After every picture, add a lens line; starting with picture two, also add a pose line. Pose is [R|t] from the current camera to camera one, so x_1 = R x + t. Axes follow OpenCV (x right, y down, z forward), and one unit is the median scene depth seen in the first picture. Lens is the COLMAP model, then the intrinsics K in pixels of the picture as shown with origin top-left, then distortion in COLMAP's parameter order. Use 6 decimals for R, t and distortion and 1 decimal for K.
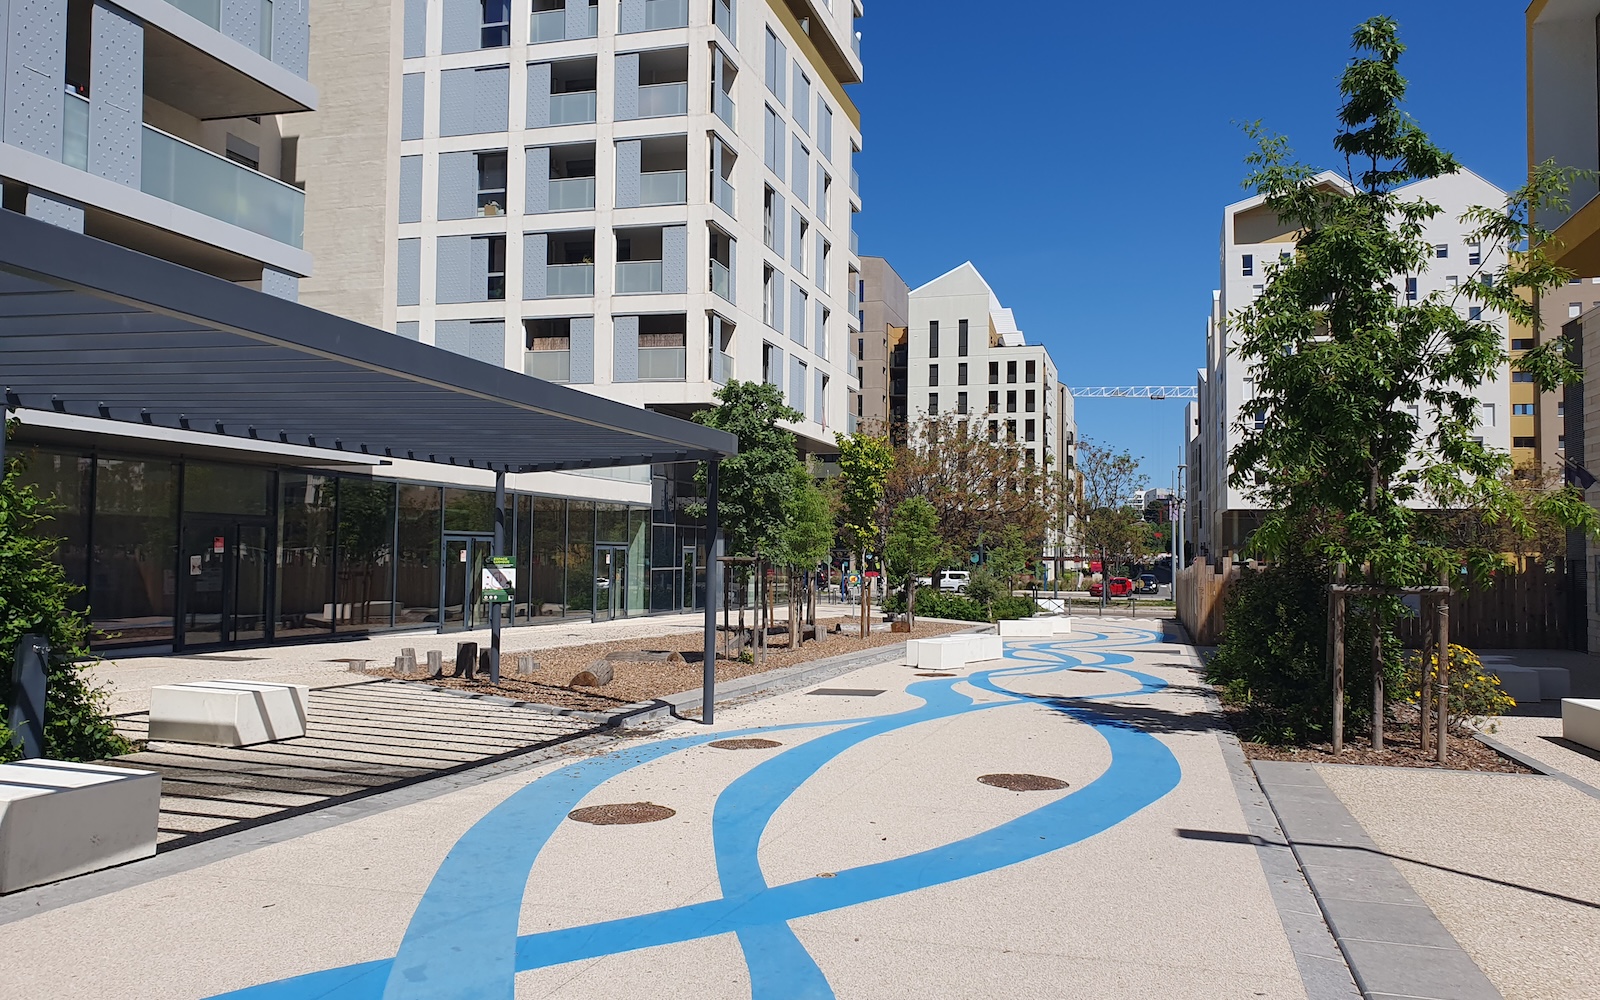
lens RADIAL K [[1198.8, 0, 848.5], [0, 1198.8, 502.3], [0, 0, 1]] dist [0.061275, -0.001570]
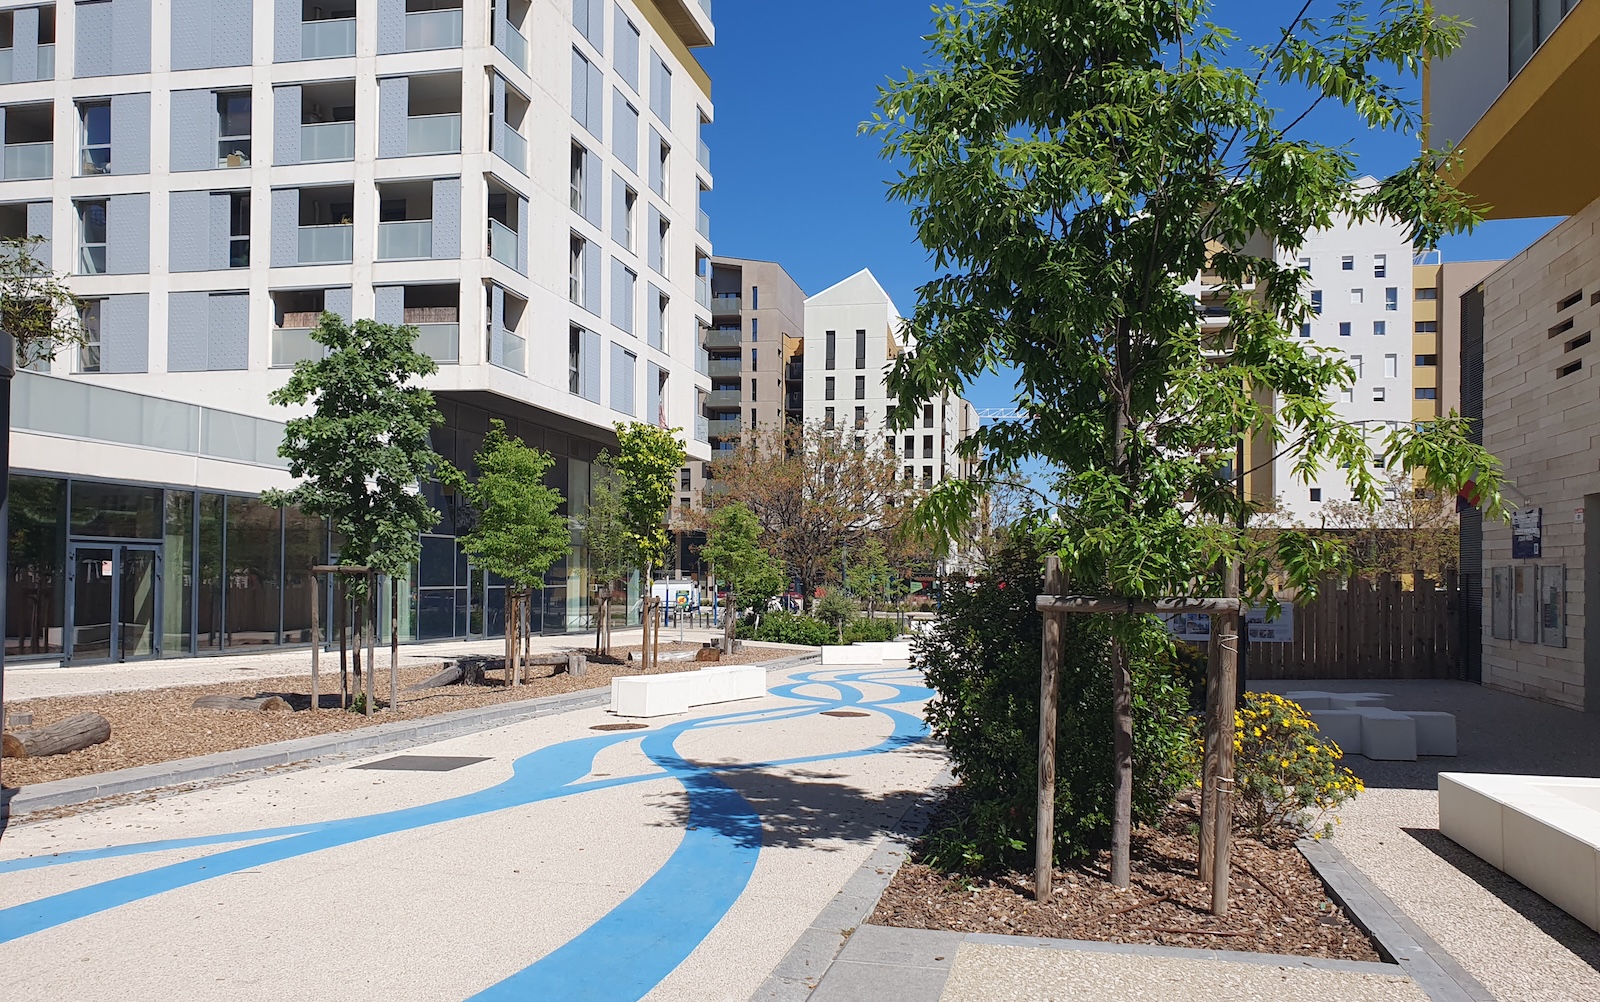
lens RADIAL K [[1253.1, 0, 800.9], [0, 1253.1, 556.6], [0, 0, 1]] dist [0.088877, -0.152079]
pose [[0.998837, 0.001806, 0.048173, 0.057836], [-0.003165, 0.999599, 0.028135, 0.007586], [-0.048103, -0.028255, 0.998443, 0.094763]]
